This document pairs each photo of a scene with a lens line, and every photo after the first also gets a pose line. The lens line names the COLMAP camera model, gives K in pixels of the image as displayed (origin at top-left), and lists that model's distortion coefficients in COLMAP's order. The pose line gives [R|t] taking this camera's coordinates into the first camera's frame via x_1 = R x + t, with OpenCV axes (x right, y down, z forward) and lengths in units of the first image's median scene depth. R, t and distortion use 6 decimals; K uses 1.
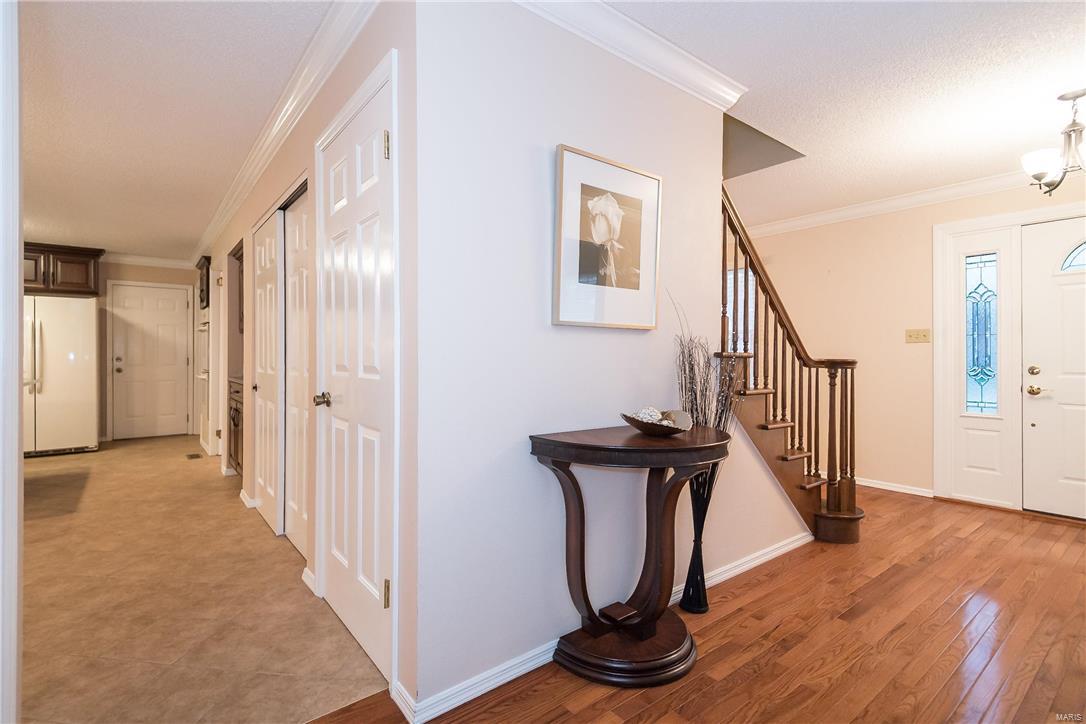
lens RADIAL K [[507.5, 0, 506.5], [0, 507.5, 359.1], [0, 0, 1]] dist [0.017058, -0.005642]
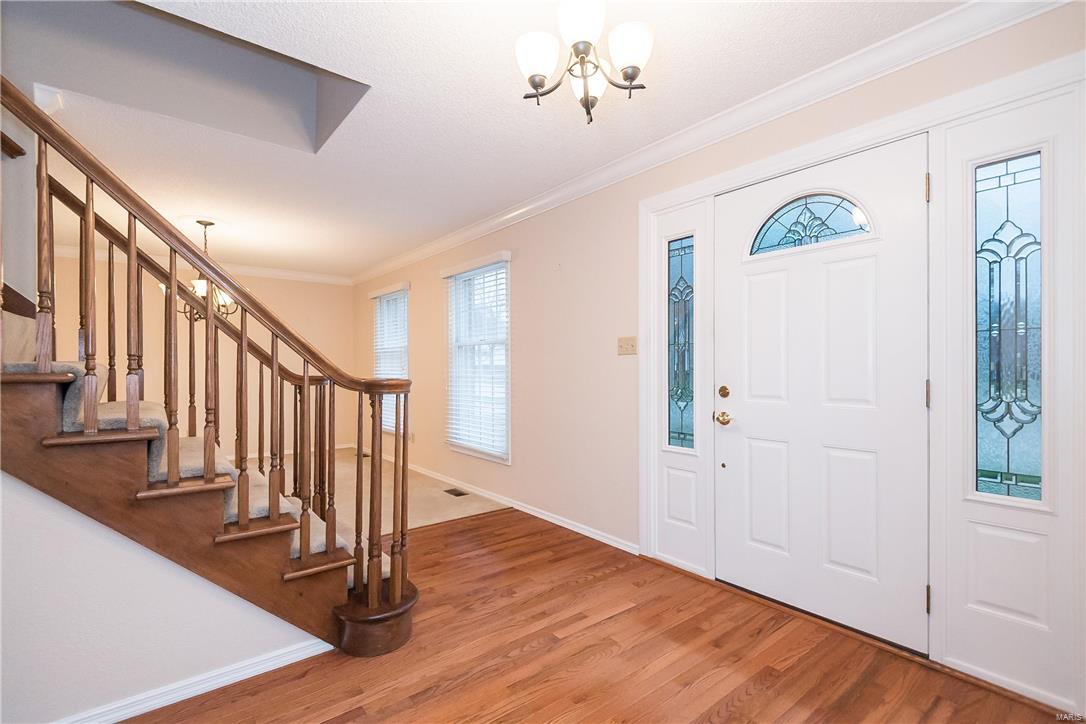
lens RADIAL K [[507.5, 0, 537.1], [0, 507.5, 363.1], [0, 0, 1]] dist [0.017058, -0.005642]
pose [[0.999241, 0.000692, 0.038938, 0.864021], [-0.000538, 0.999992, -0.003951, -0.019351], [-0.038941, 0.003927, 0.999234, 0.326339]]
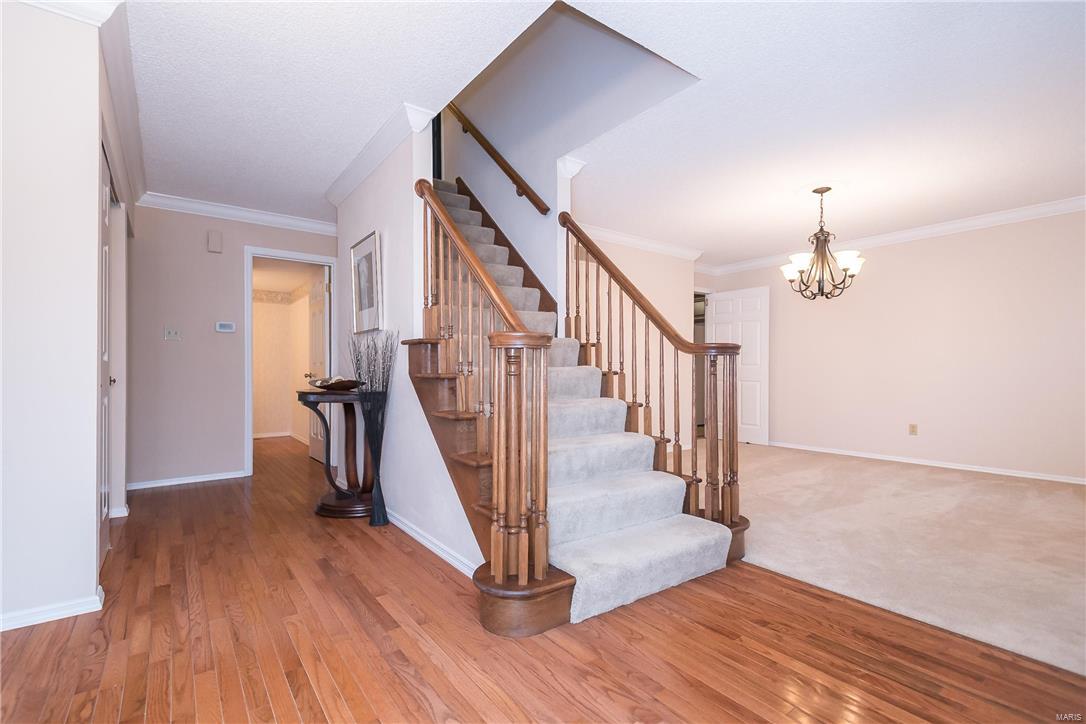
lens RADIAL K [[507.5, 0, 536.5], [0, 507.5, 354.4], [0, 0, 1]] dist [0.017058, -0.005642]
pose [[-0.016432, -0.031058, -0.999383, 1.317782], [-0.000739, 0.999518, -0.031050, 0.050617], [0.999865, 0.000229, -0.016447, 1.084520]]
